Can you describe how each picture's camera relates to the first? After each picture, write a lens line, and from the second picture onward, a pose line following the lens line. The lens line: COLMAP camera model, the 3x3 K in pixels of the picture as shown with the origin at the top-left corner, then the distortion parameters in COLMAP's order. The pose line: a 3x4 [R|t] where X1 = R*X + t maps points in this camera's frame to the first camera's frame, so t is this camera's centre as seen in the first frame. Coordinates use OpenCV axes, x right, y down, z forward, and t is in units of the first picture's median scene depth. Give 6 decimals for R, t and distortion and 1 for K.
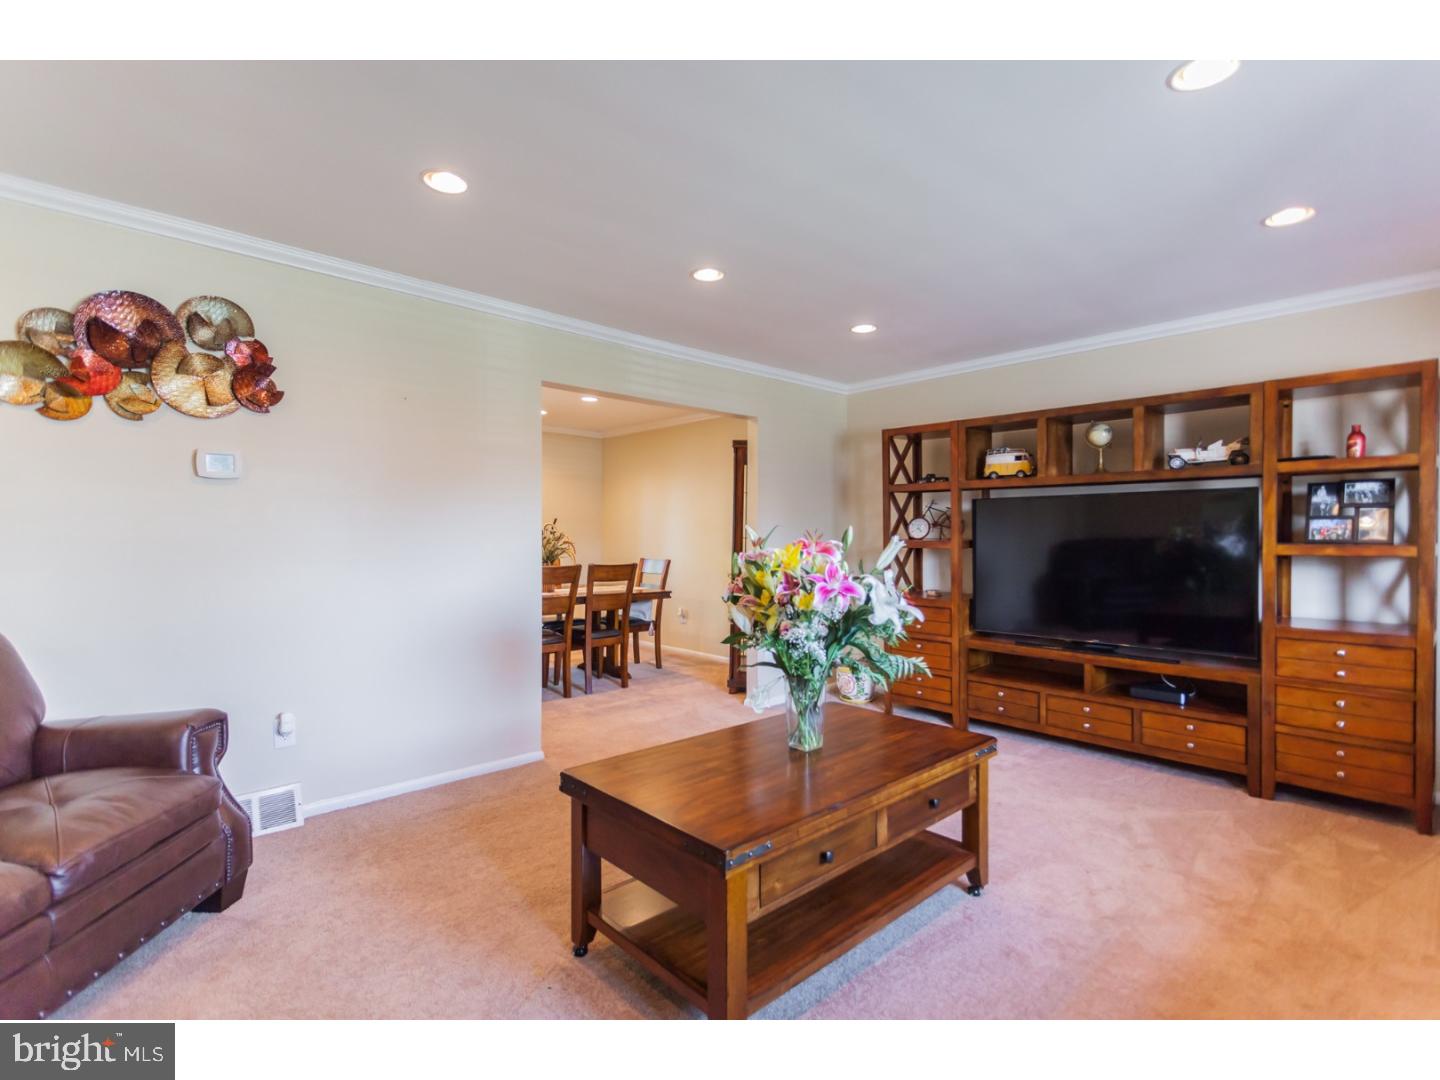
lens RADIAL K [[684.9, 0, 719.5], [0, 684.9, 542.7], [0, 0, 1]] dist [0.000232, 0.000287]
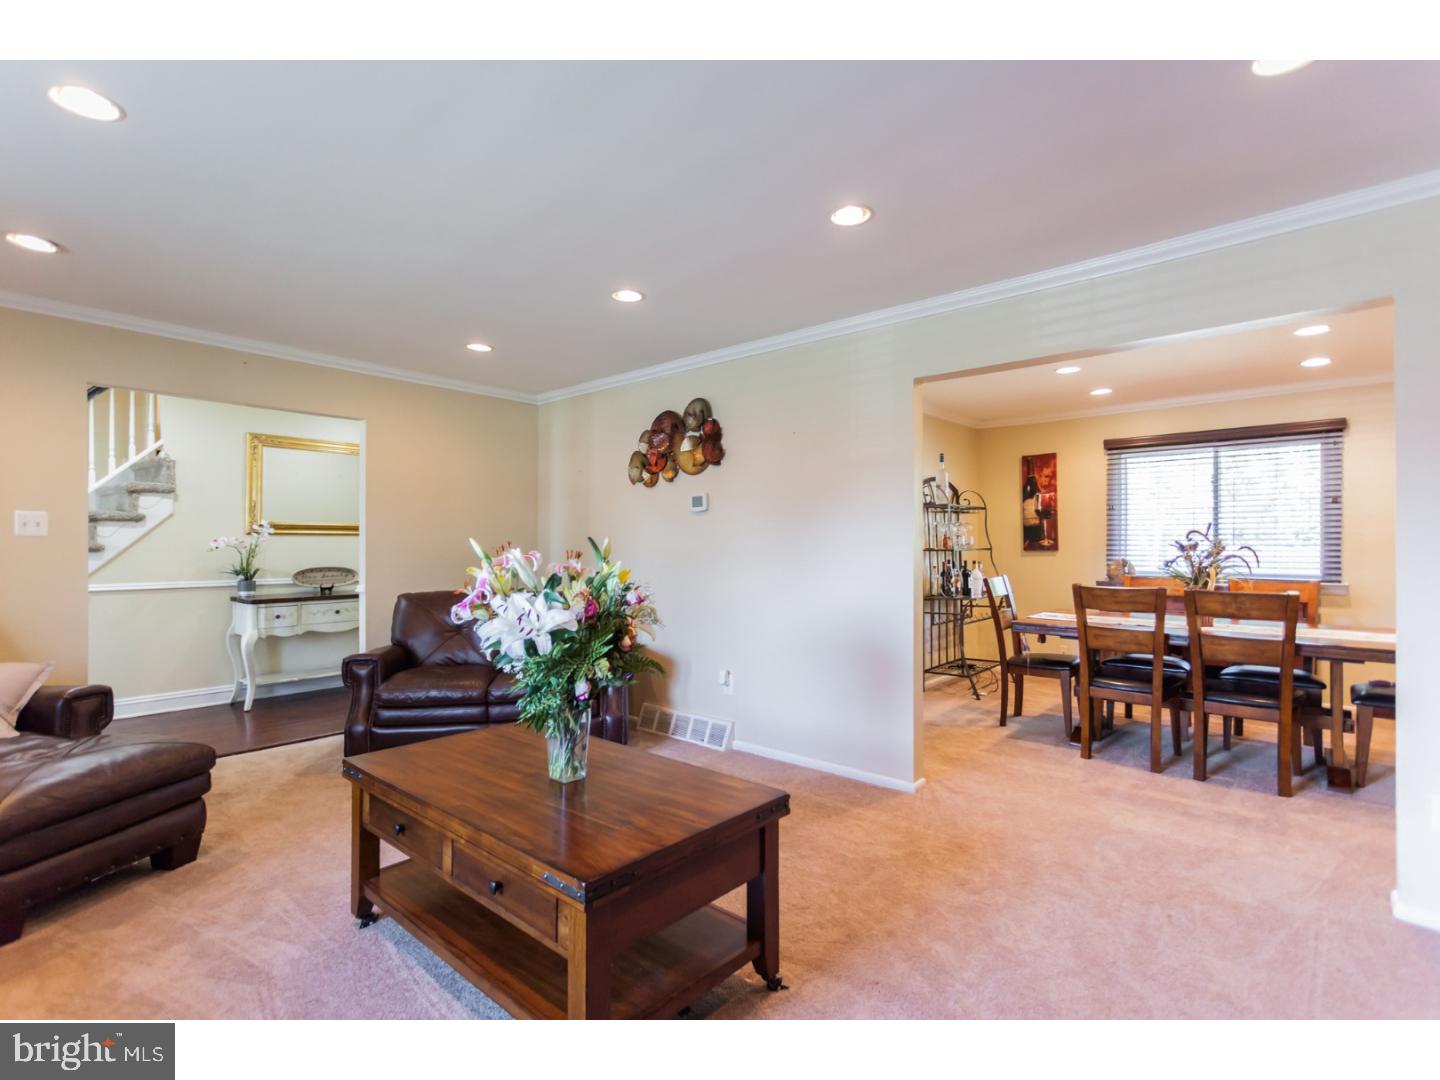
lens RADIAL K [[684.9, 0, 719.9], [0, 684.9, 540.8], [0, 0, 1]] dist [0.000232, 0.000287]
pose [[0.104824, -0.010585, -0.994434, 0.662425], [-0.007680, 0.999905, -0.011453, -0.007427], [0.994461, 0.008838, 0.104732, 0.686542]]
